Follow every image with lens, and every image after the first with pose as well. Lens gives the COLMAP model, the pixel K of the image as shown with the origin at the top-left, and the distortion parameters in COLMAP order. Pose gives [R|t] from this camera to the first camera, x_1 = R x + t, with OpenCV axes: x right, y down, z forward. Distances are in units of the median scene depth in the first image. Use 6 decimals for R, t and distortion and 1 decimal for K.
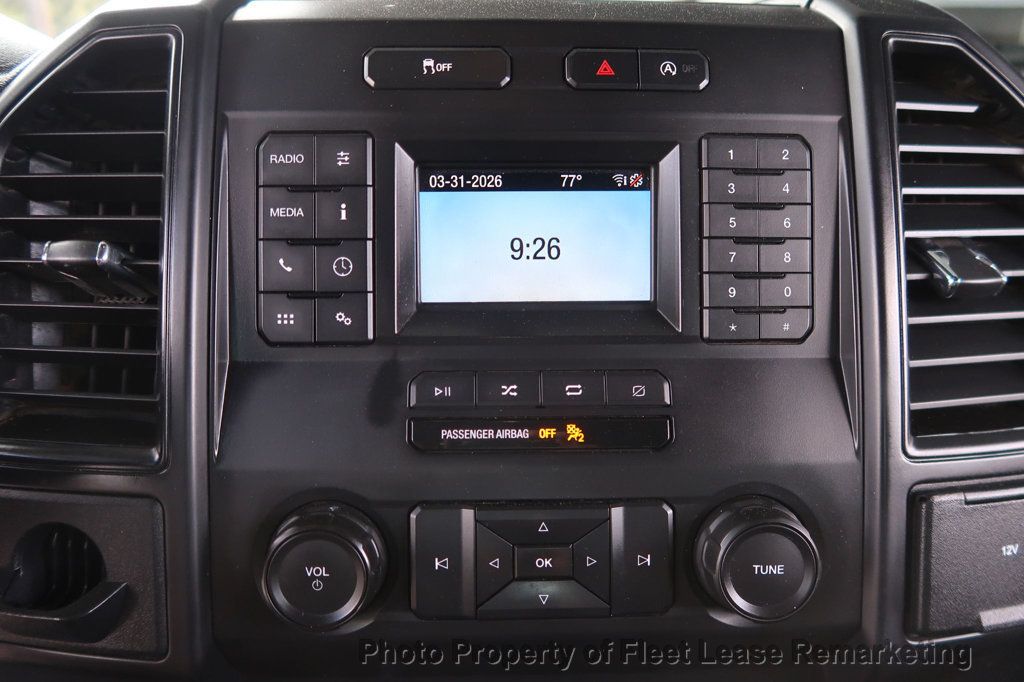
lens RADIAL K [[709.4, 0, 512.0], [0, 709.4, 341.0], [0, 0, 1]] dist [-0.010375, -0.002069]
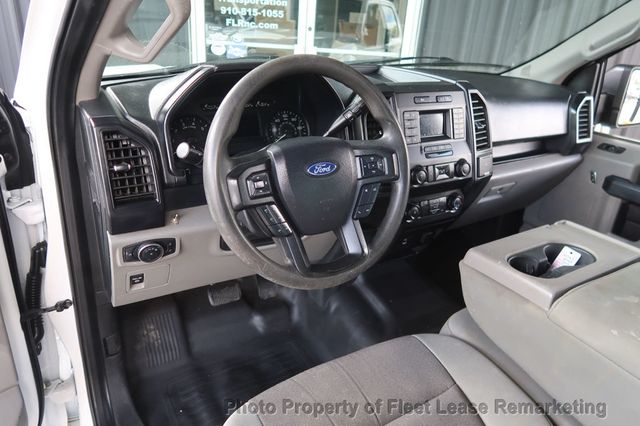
lens RADIAL K [[443.4, 0, 320.0], [0, 443.4, 213.0], [0, 0, 1]] dist [-0.010375, -0.002069]
pose [[0.868775, -0.155302, 0.470225, -3.026333], [0.096362, 0.984418, 0.147090, -0.048520], [-0.485742, -0.082477, 0.870203, -2.185447]]
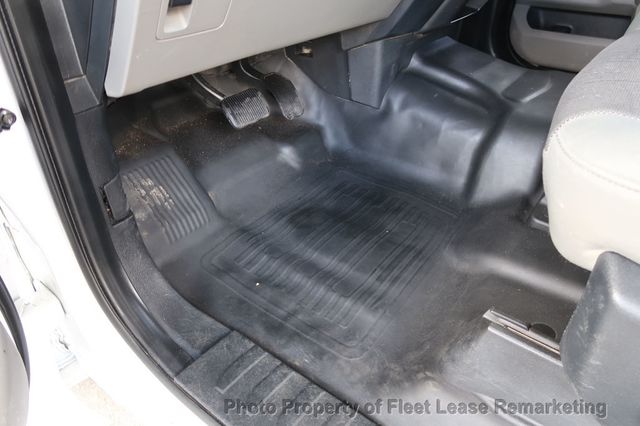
lens RADIAL K [[443.4, 0, 320.0], [0, 443.4, 213.0], [0, 0, 1]] dist [-0.010375, -0.002069]
pose [[0.626557, -0.445388, 0.639575, -3.751640], [0.248940, 0.892004, 0.377302, 1.066769], [-0.738550, -0.077186, 0.669766, 0.043601]]
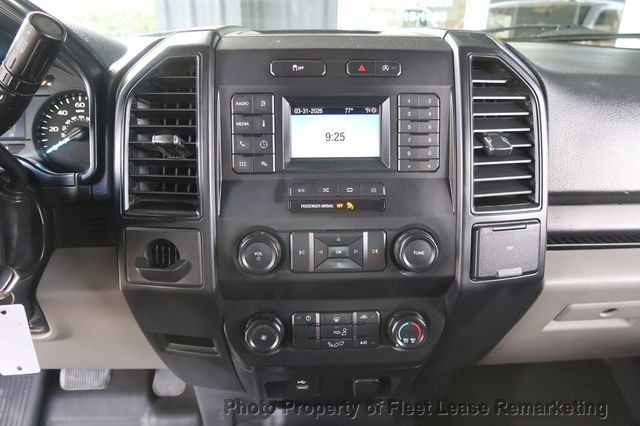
lens RADIAL K [[443.4, 0, 320.0], [0, 443.4, 213.0], [0, 0, 1]] dist [-0.010375, -0.002069]
pose [[0.999894, -0.005073, 0.013677, -0.049302], [0.004157, 0.997799, 0.066186, 0.043886], [-0.013983, -0.066122, 0.997714, -0.684125]]
